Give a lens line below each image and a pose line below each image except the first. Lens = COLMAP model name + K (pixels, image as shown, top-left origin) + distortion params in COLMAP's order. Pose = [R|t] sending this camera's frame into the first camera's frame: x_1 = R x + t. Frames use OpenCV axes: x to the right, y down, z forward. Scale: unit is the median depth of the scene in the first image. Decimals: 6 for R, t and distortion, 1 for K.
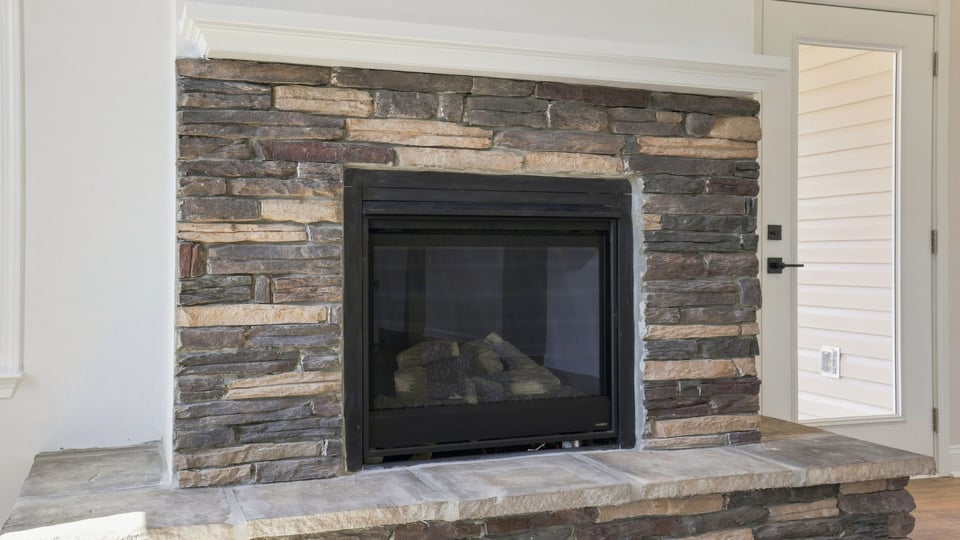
lens RADIAL K [[881.8, 0, 460.8], [0, 881.8, 260.4], [0, 0, 1]] dist [0.037663, 0.007464]
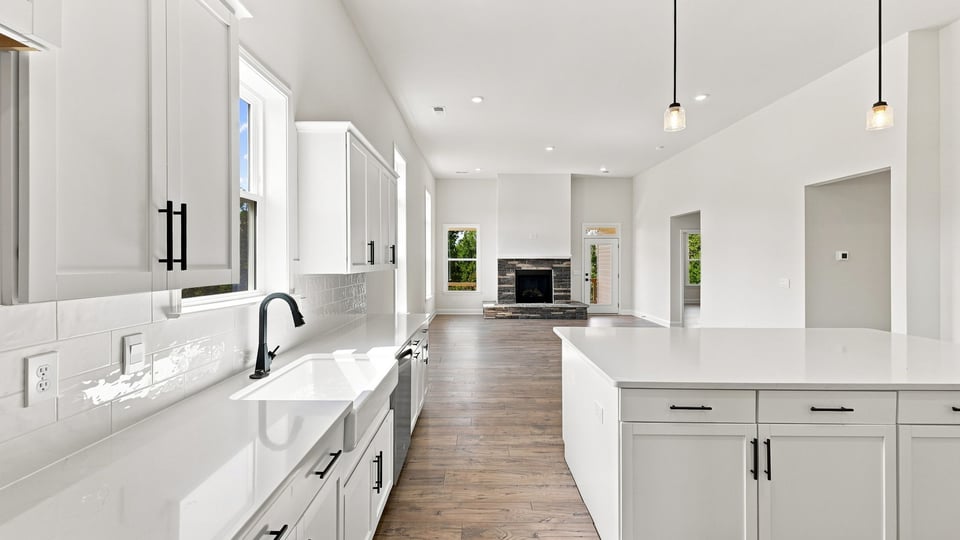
lens RADIAL K [[411.9, 0, 476.7], [0, 411.9, 262.6], [0, 0, 1]] dist [0.012105, -0.000136]
pose [[0.942413, 0.000308, -0.334451, 0.857072], [-0.000181, 1.000000, 0.000411, -0.169731], [0.334451, -0.000327, 0.942413, -2.942216]]
